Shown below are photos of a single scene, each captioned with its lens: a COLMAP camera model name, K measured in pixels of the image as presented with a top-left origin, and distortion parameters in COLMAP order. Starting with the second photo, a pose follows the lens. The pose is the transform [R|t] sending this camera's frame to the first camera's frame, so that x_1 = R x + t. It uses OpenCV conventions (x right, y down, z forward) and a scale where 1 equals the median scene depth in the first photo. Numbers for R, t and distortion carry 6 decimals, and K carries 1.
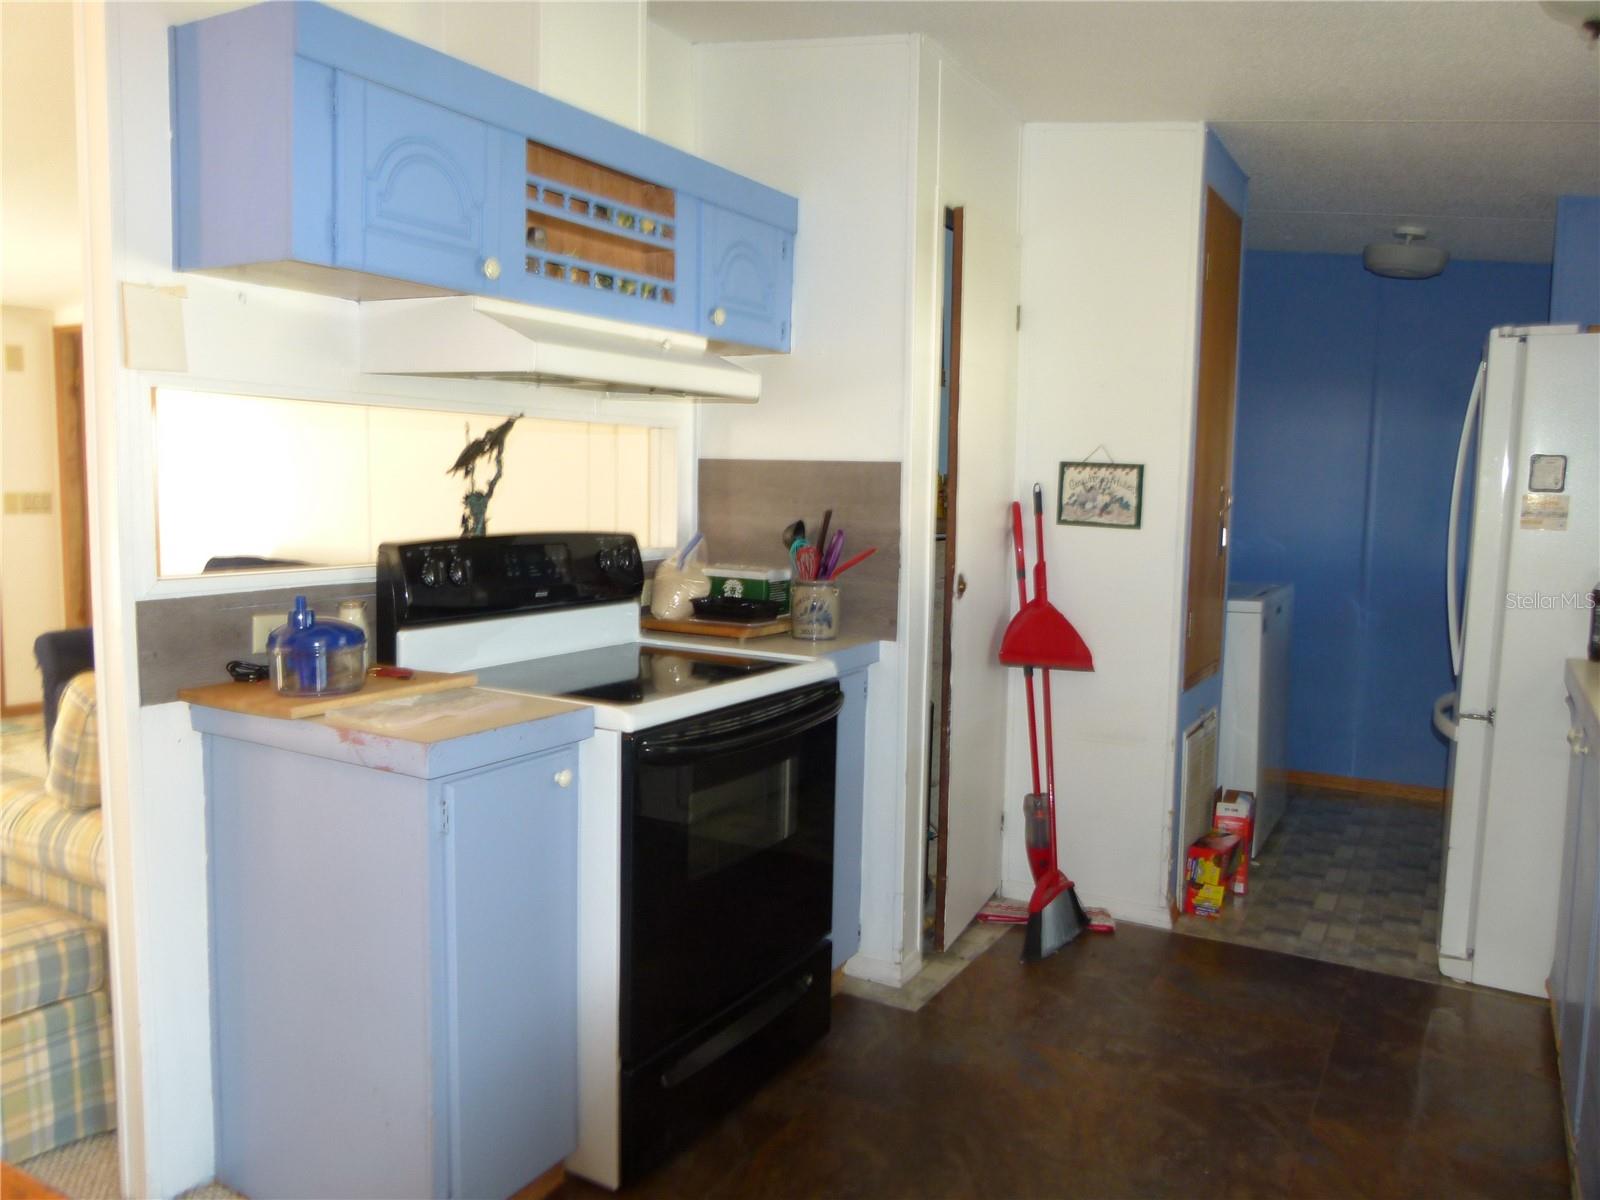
lens RADIAL K [[1200.1, 0, 793.3], [0, 1200.1, 600.1], [0, 0, 1]] dist [-0.047109, 0.042322]
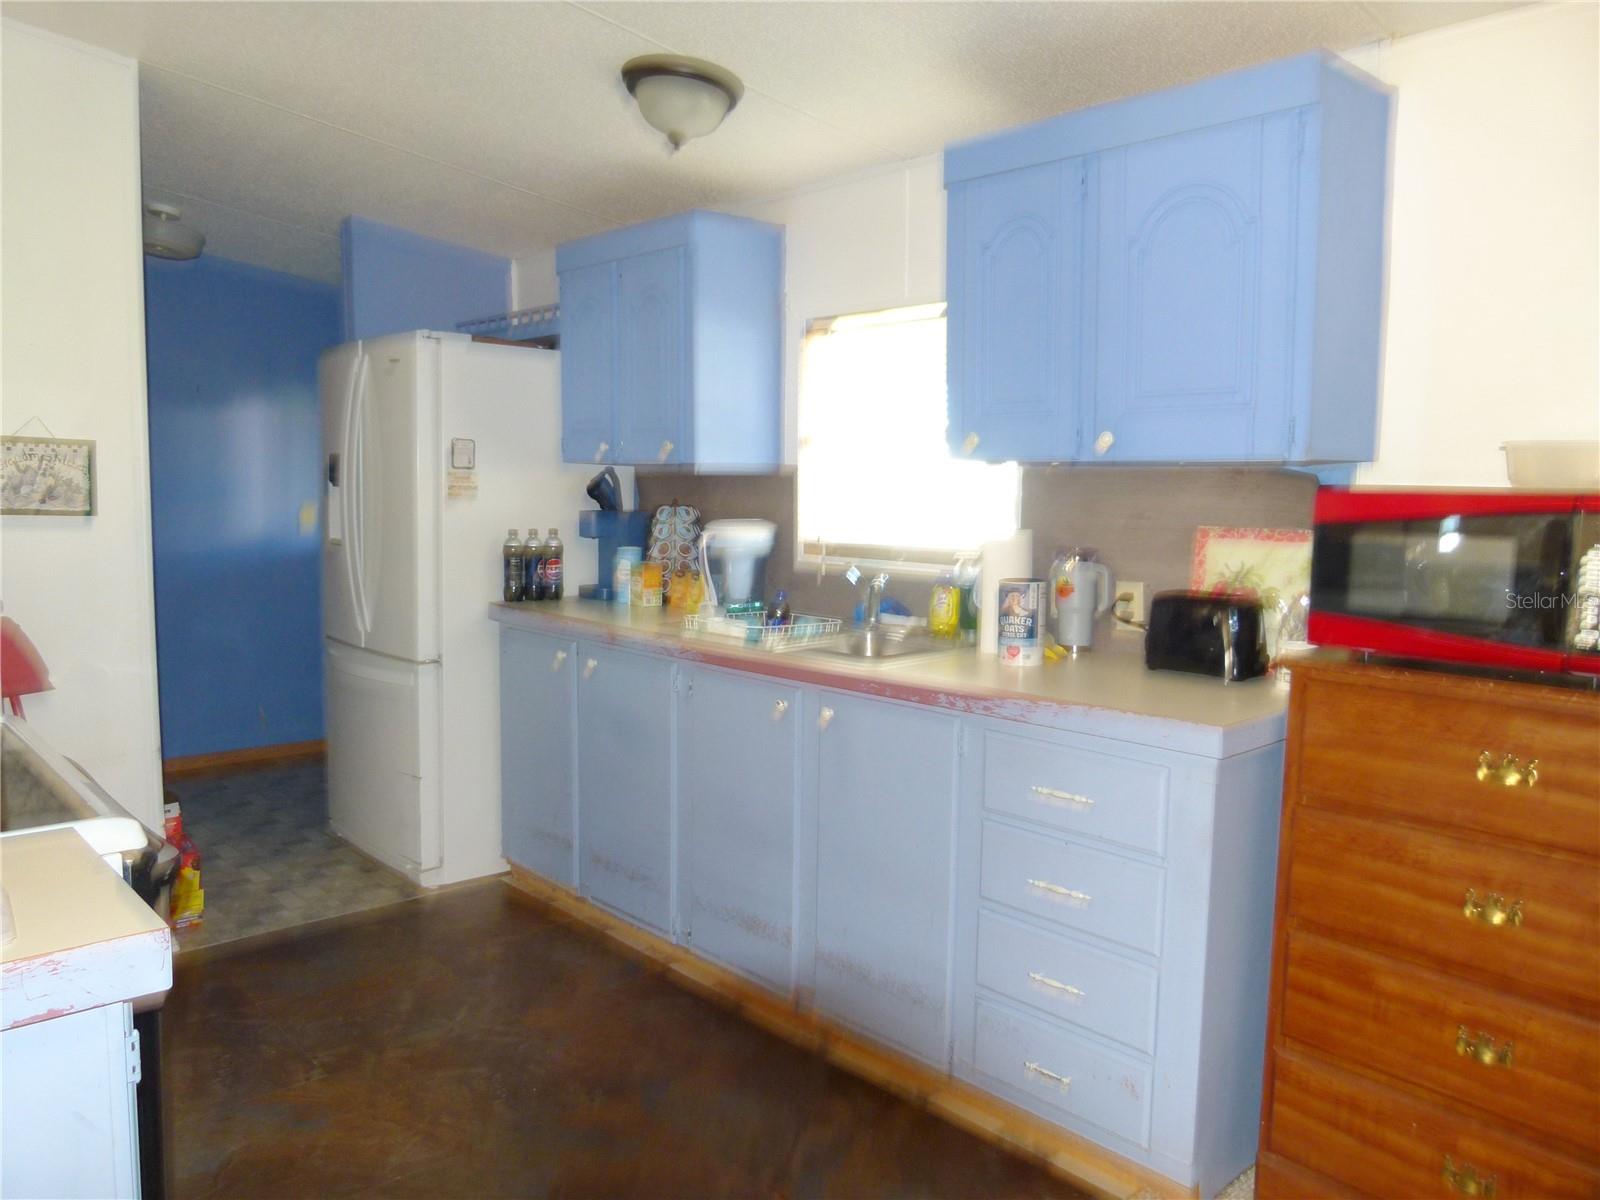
lens RADIAL K [[1200.1, 0, 772.1], [0, 1200.1, 578.8], [0, 0, 1]] dist [-0.047109, 0.042322]
pose [[0.335744, -0.091492, 0.937499, -0.356464], [0.085049, 0.994151, 0.066562, -0.029188], [-0.938106, 0.057385, 0.341562, 0.244143]]
